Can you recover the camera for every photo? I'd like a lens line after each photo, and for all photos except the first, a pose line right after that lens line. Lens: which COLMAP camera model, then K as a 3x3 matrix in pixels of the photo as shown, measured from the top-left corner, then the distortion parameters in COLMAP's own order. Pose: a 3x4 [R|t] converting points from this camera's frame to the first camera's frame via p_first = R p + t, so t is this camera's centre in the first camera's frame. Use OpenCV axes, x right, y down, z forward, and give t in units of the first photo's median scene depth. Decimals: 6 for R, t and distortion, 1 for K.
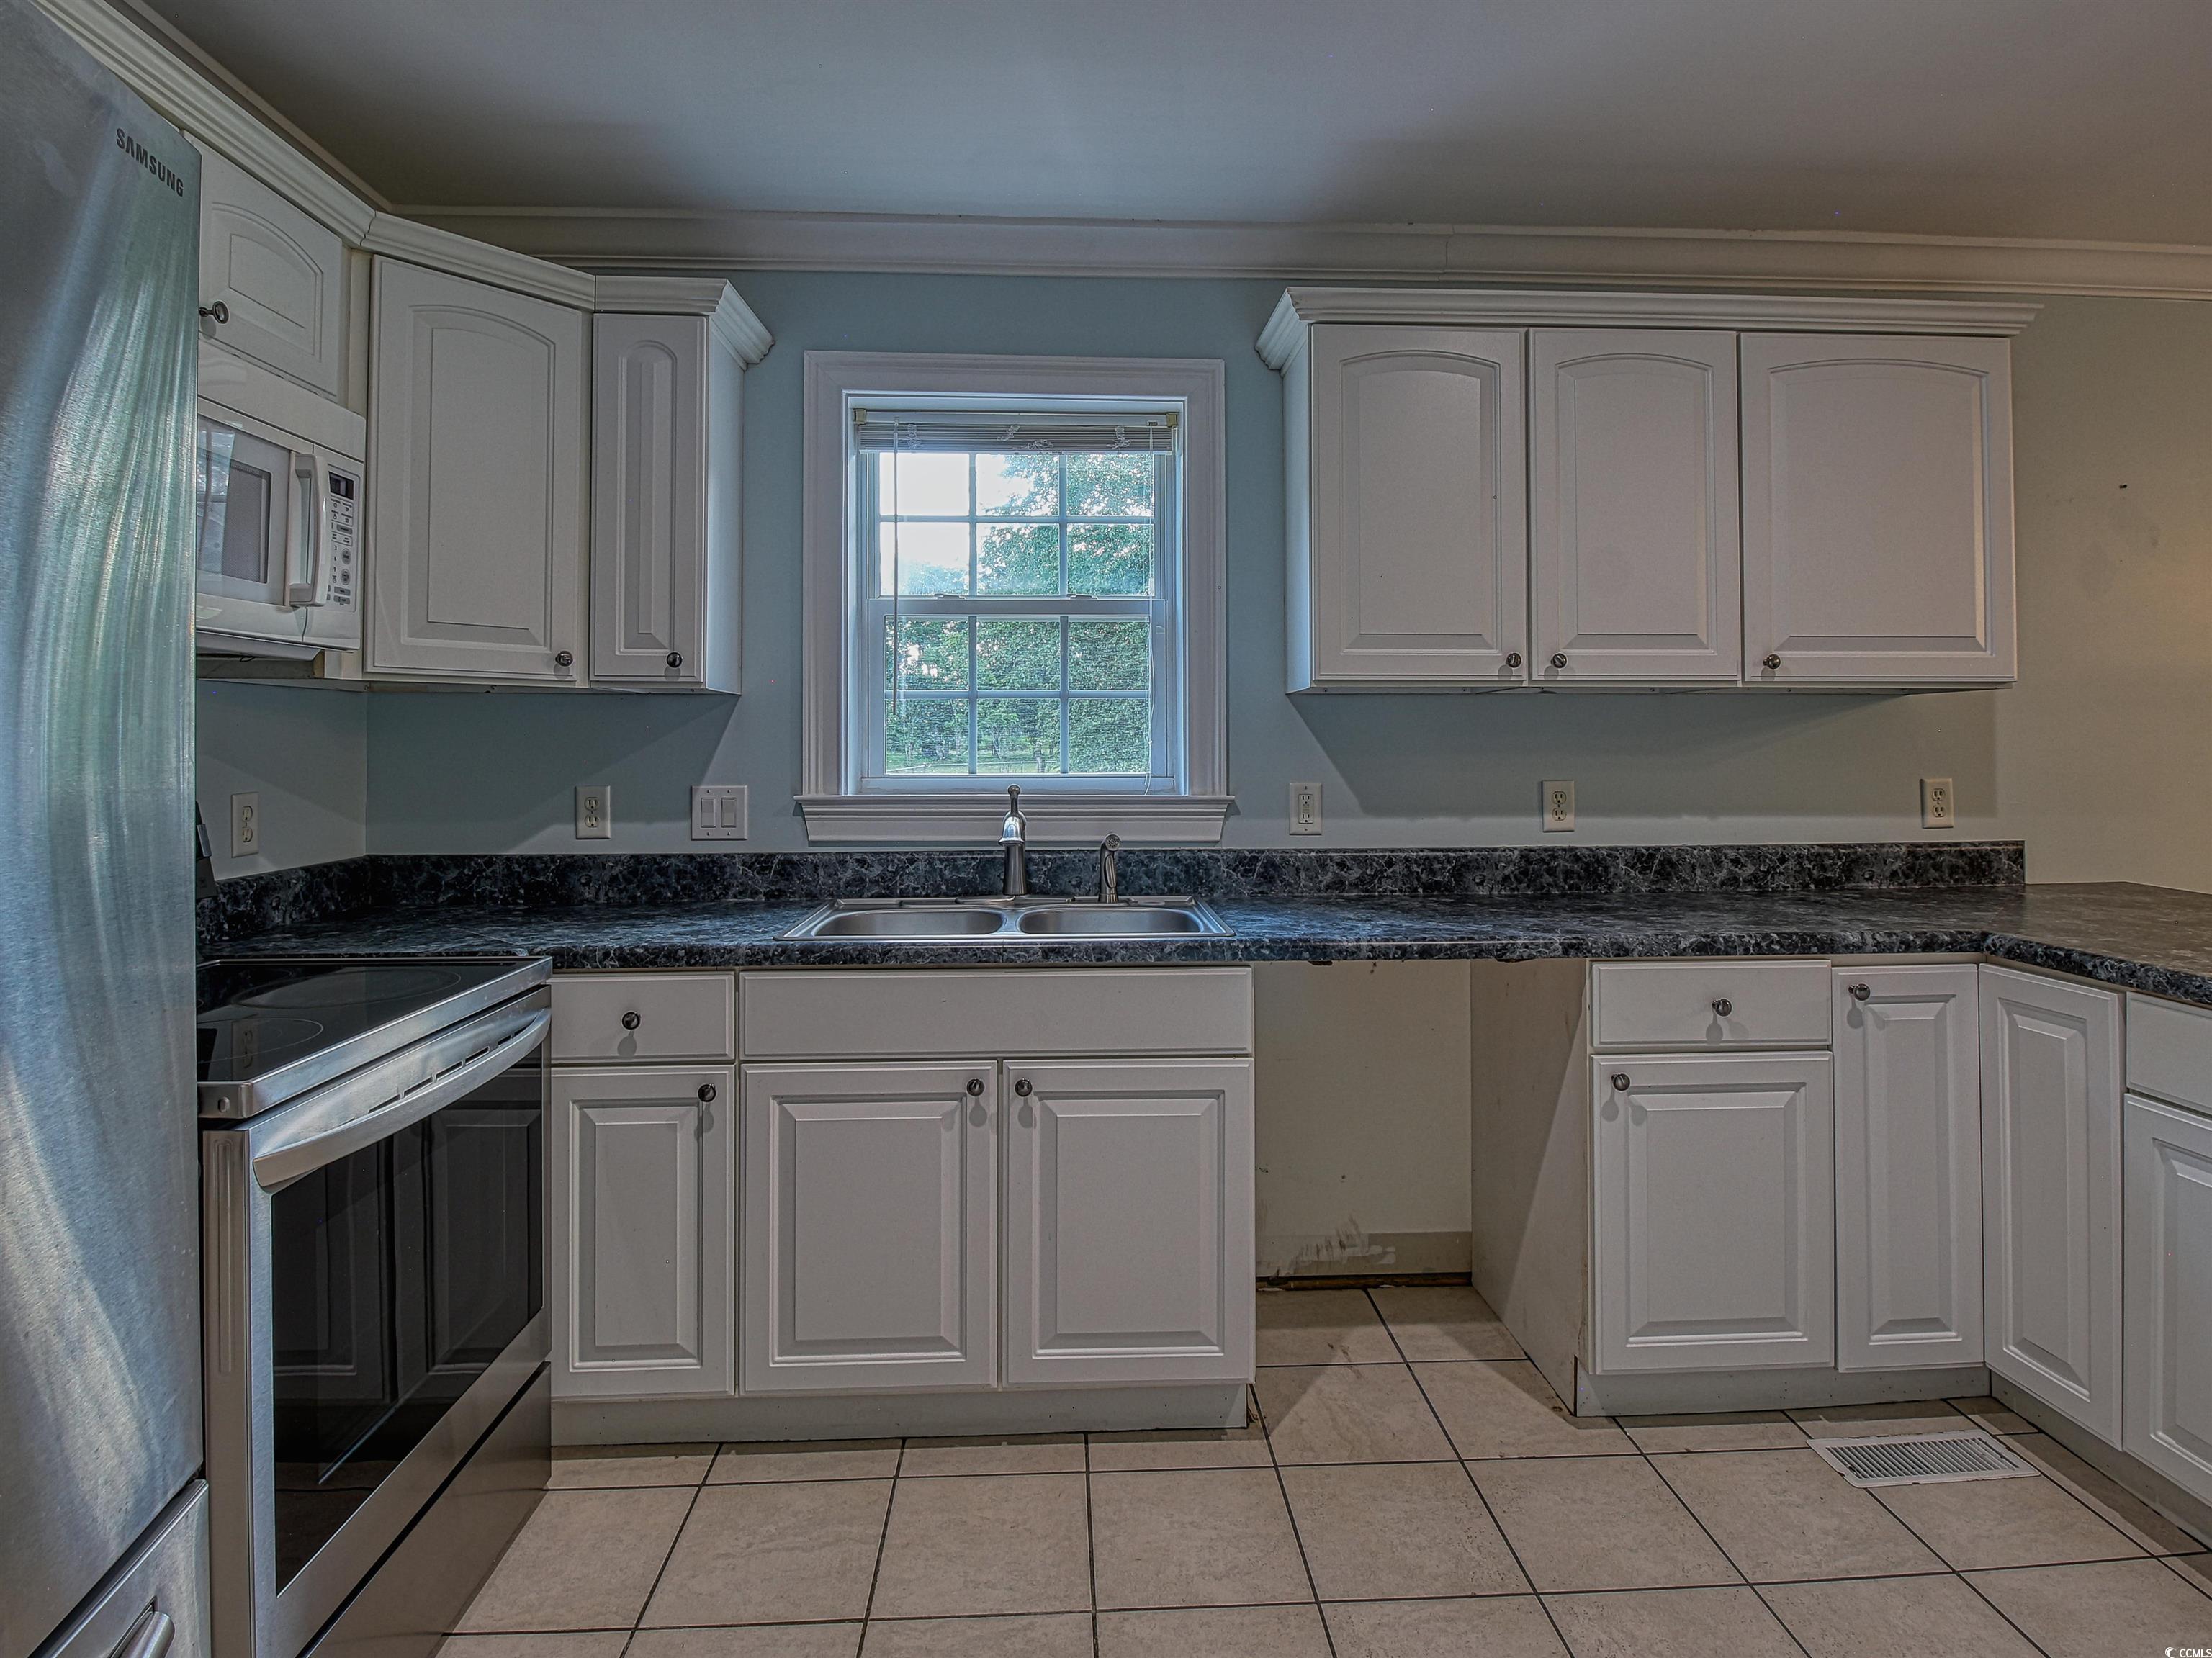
lens RADIAL K [[1179.1, 0, 1119.4], [0, 1179.1, 728.8], [0, 0, 1]] dist [0.000993, -0.000588]
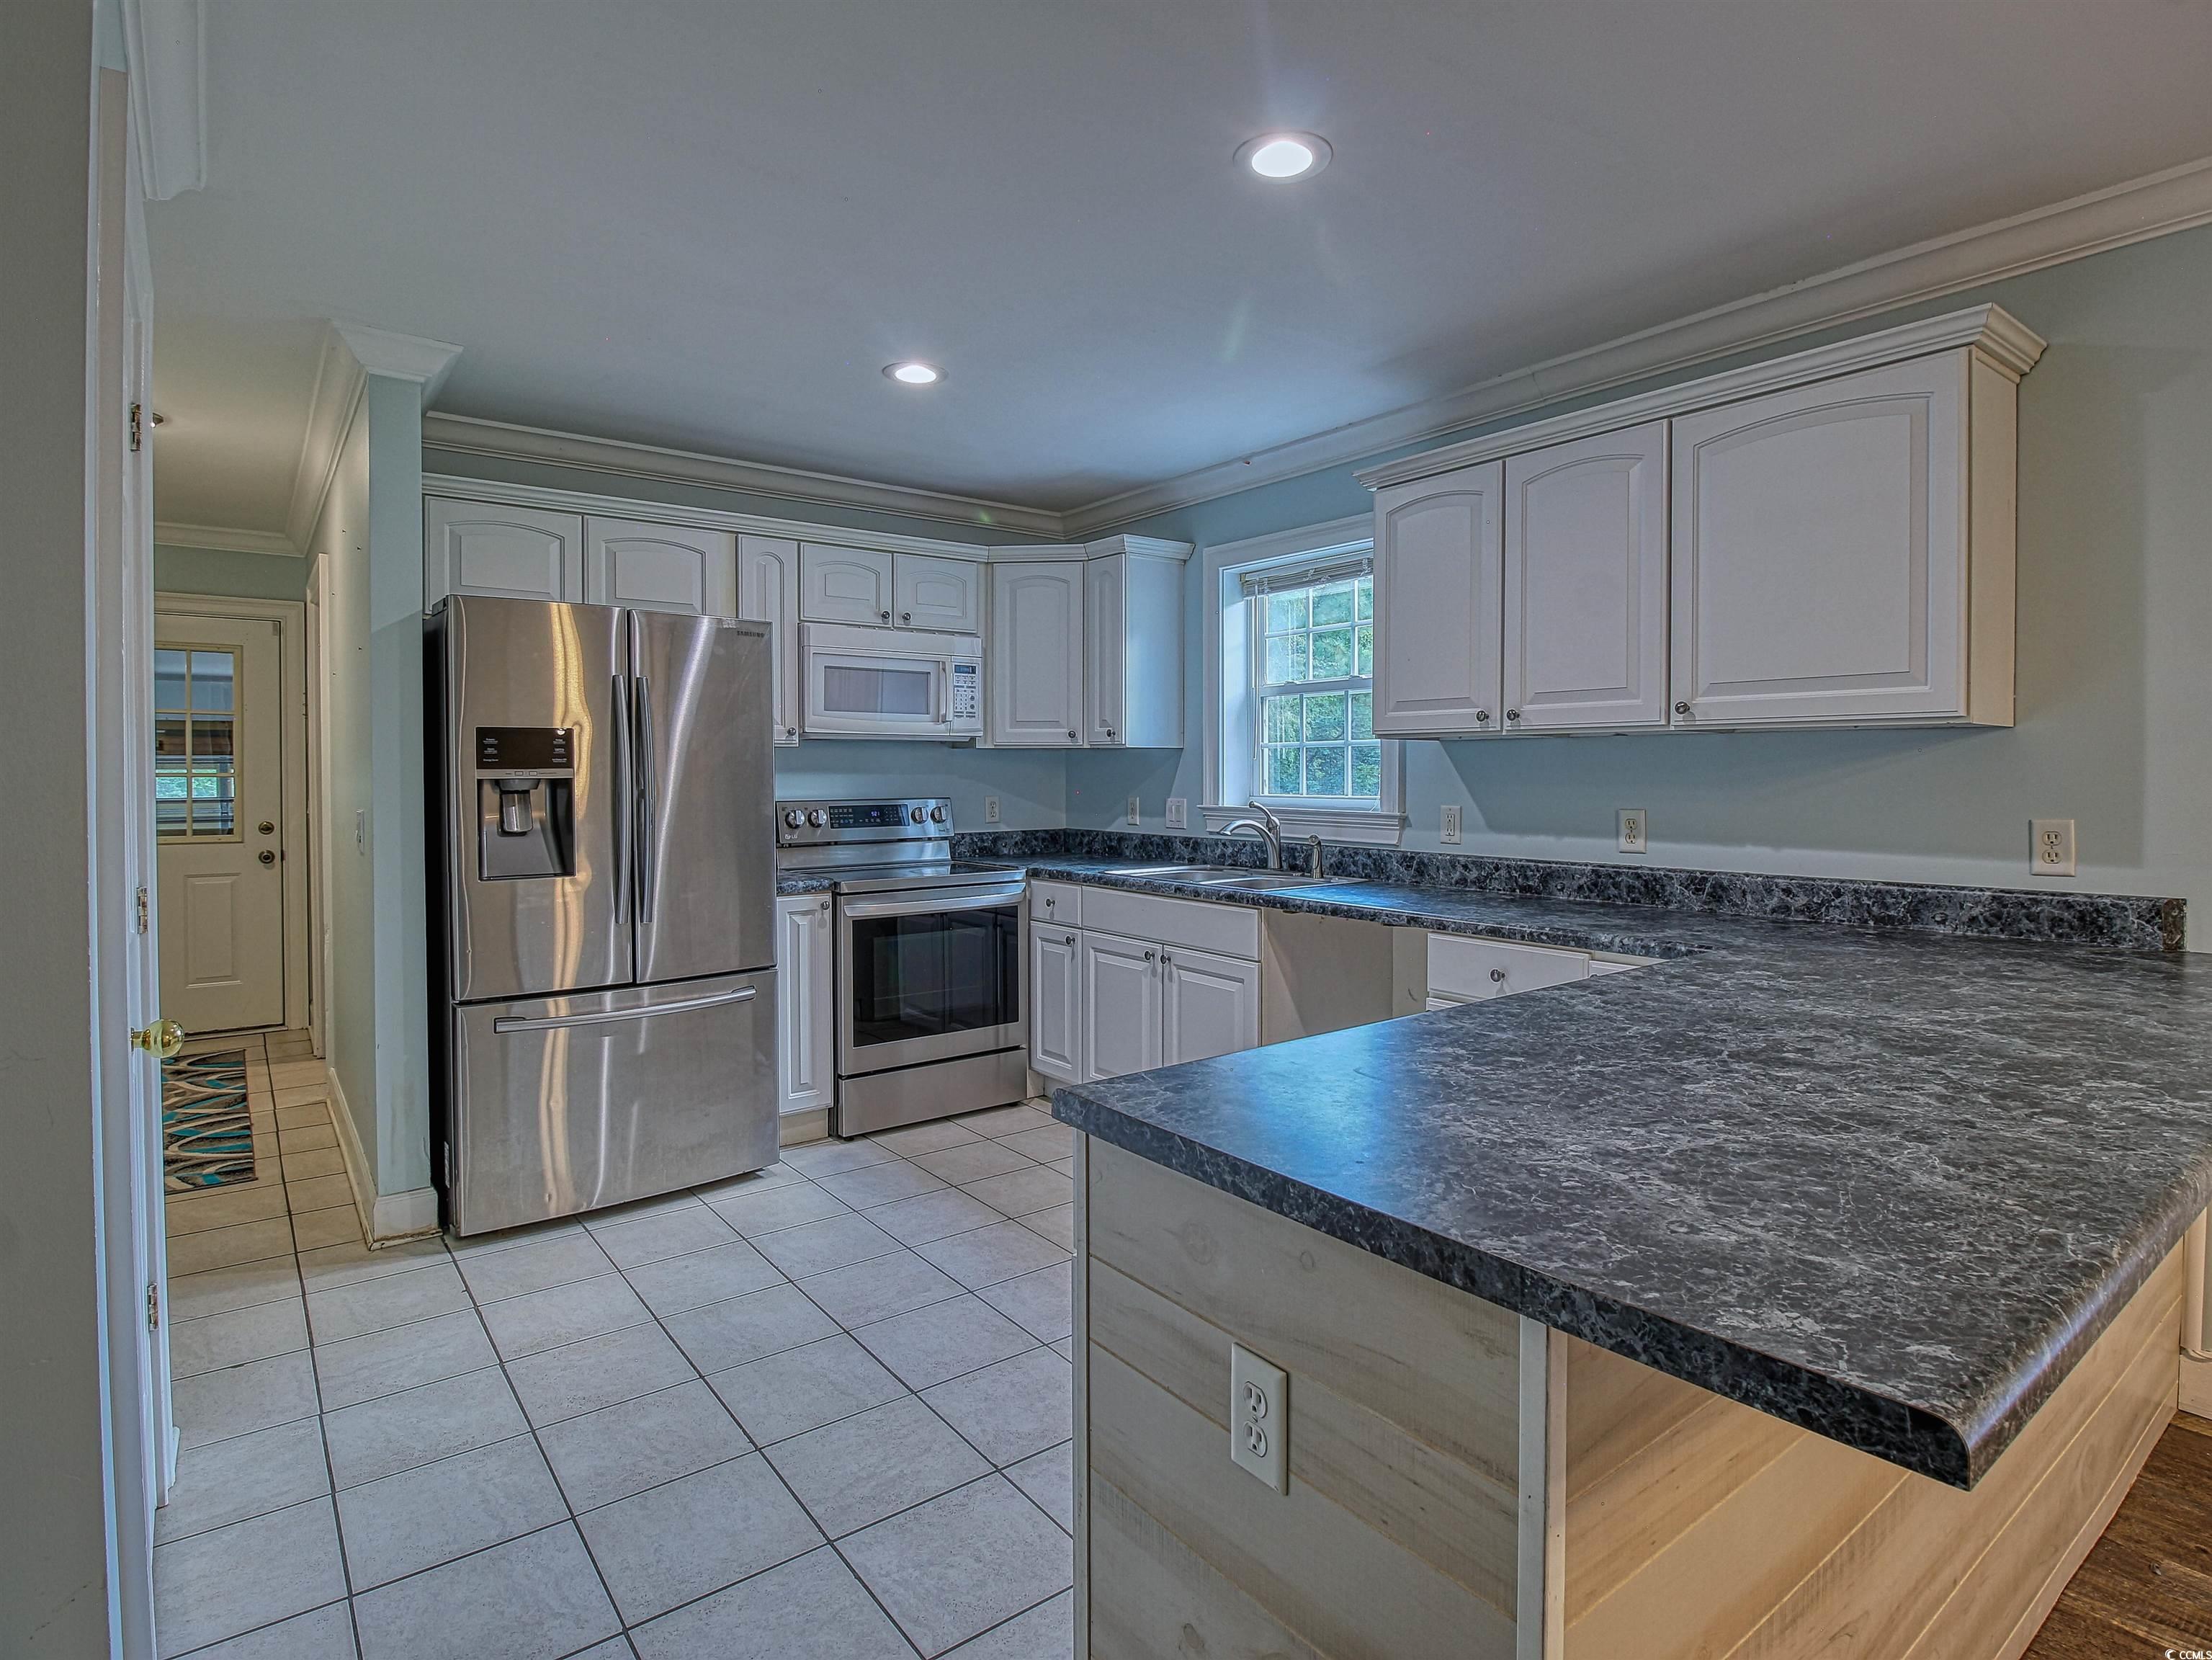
lens RADIAL K [[1162.7, 0, 1124.6], [0, 1162.7, 787.6], [0, 0, 1]] dist [0.001852, -0.013509]
pose [[0.569127, 0.013331, -0.822141, 1.069410], [0.010752, 0.999662, 0.023653, -0.011174], [0.822179, -0.022302, 0.568792, -0.077125]]
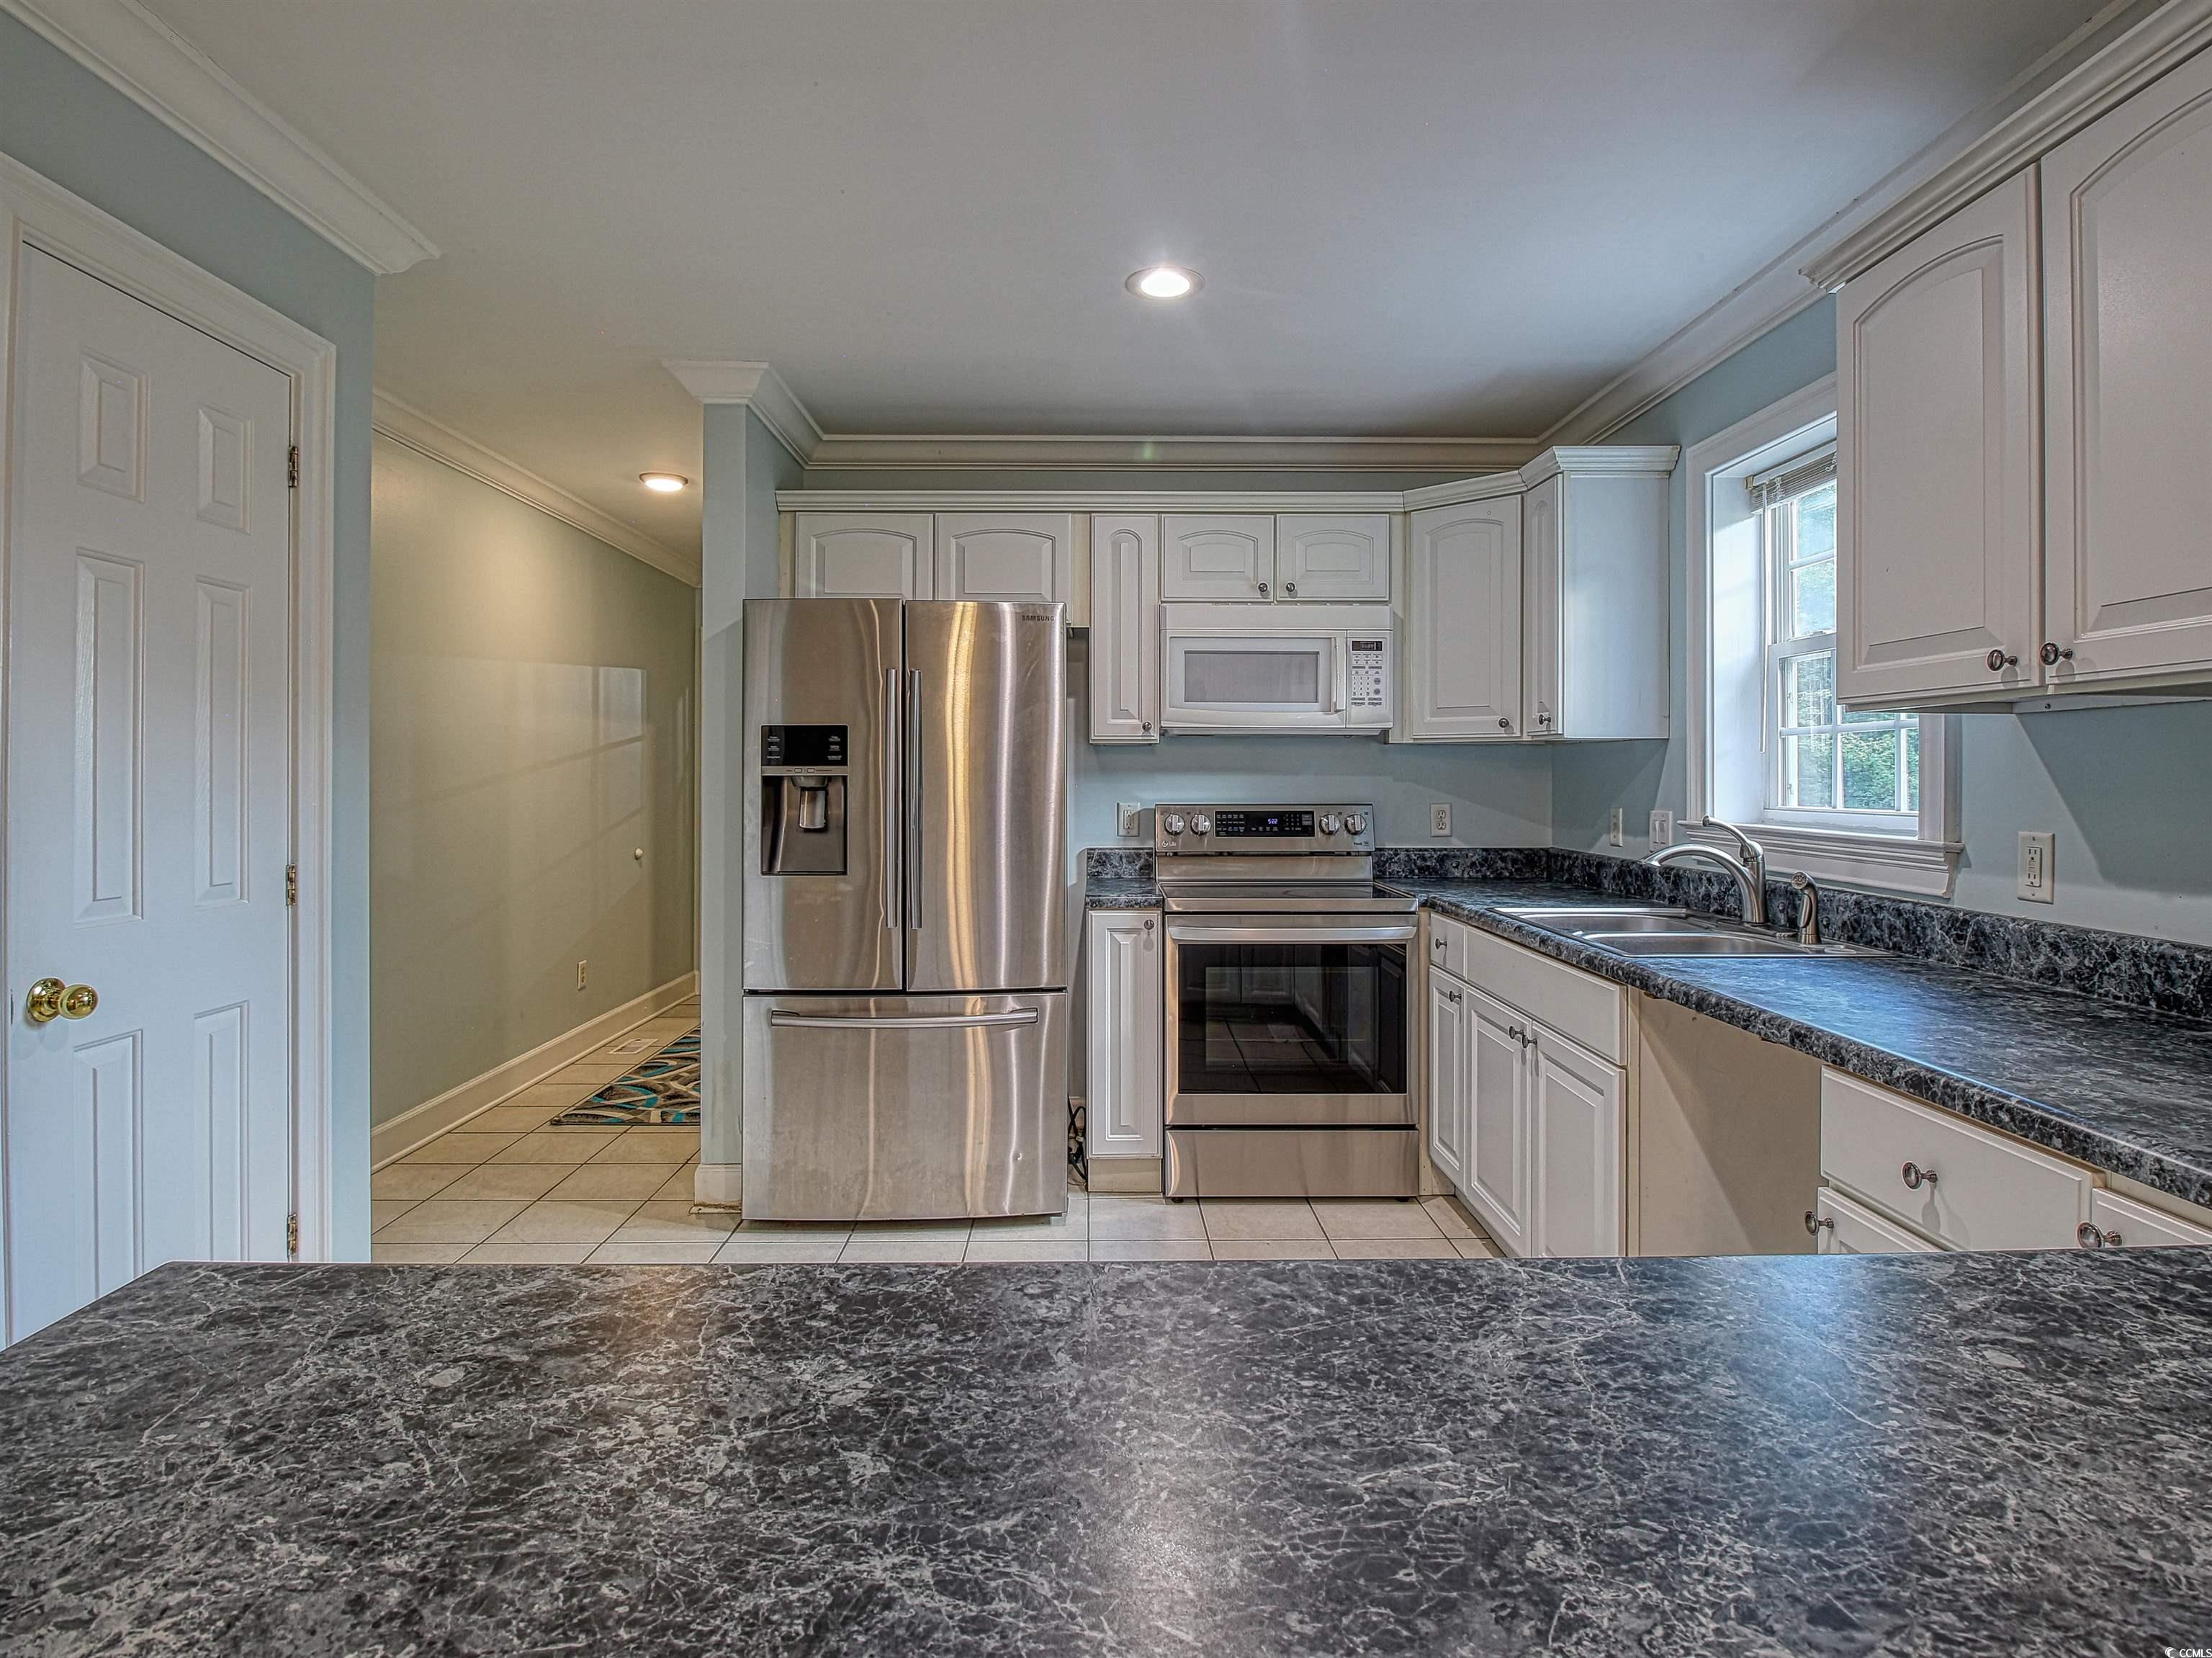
lens RADIAL K [[1178.2, 0, 1104.7], [0, 1178.2, 769.0], [0, 0, 1]] dist [-0.001312, -0.001310]
pose [[-0.045272, -0.005365, -0.998960, 0.944484], [0.010460, 0.999928, -0.005845, 0.004452], [0.998920, -0.010714, -0.045212, 0.454876]]
